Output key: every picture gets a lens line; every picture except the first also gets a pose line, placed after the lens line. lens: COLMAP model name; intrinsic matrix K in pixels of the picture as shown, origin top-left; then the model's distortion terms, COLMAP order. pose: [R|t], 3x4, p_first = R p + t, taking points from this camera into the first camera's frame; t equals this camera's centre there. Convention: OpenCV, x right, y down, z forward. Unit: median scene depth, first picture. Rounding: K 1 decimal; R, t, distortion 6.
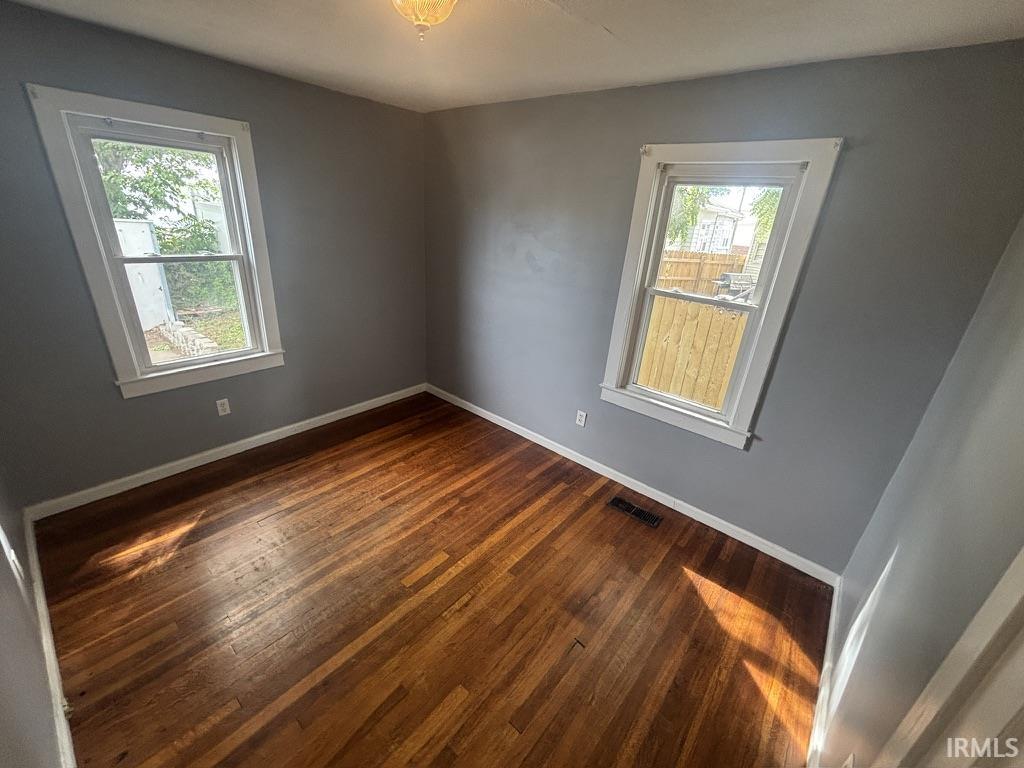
lens RADIAL K [[419.9, 0, 512.0], [0, 419.9, 384.0], [0, 0, 1]] dist [-0.002206, -0.000039]
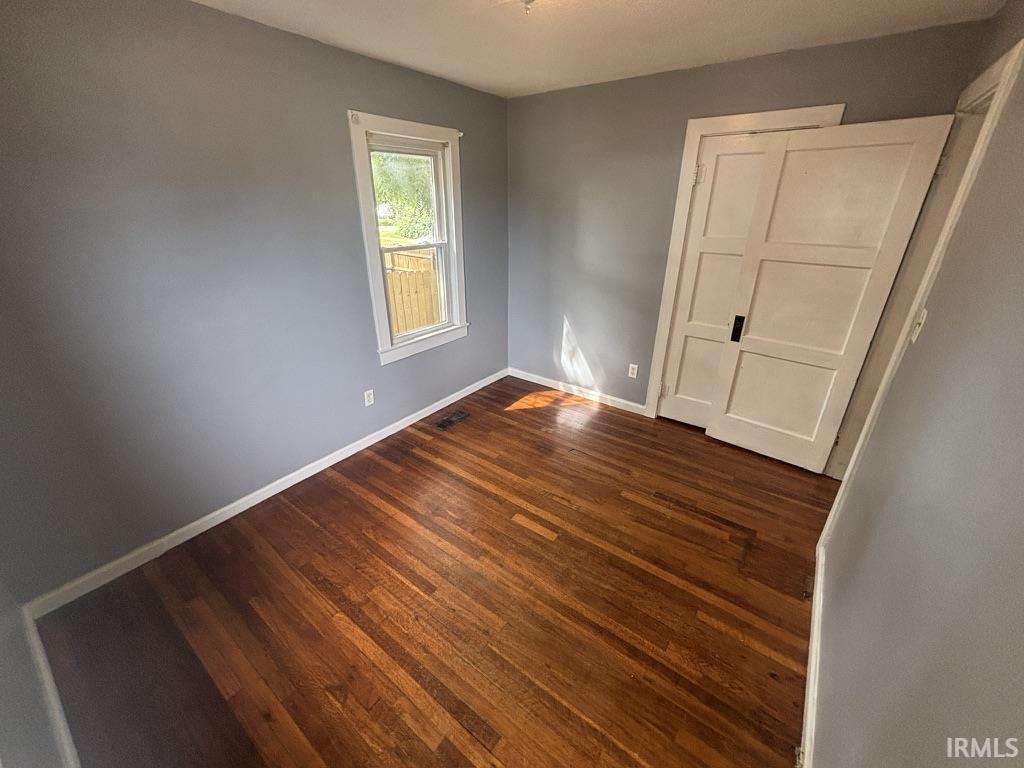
lens RADIAL K [[411.8, 0, 512.0], [0, 411.8, 384.0], [0, 0, 1]] dist [0.000089, -0.000096]
pose [[-0.069030, -0.474565, 0.877509, -0.849676], [0.377200, 0.801893, 0.463344, -0.327584], [-0.923555, 0.362982, 0.123651, 0.700512]]
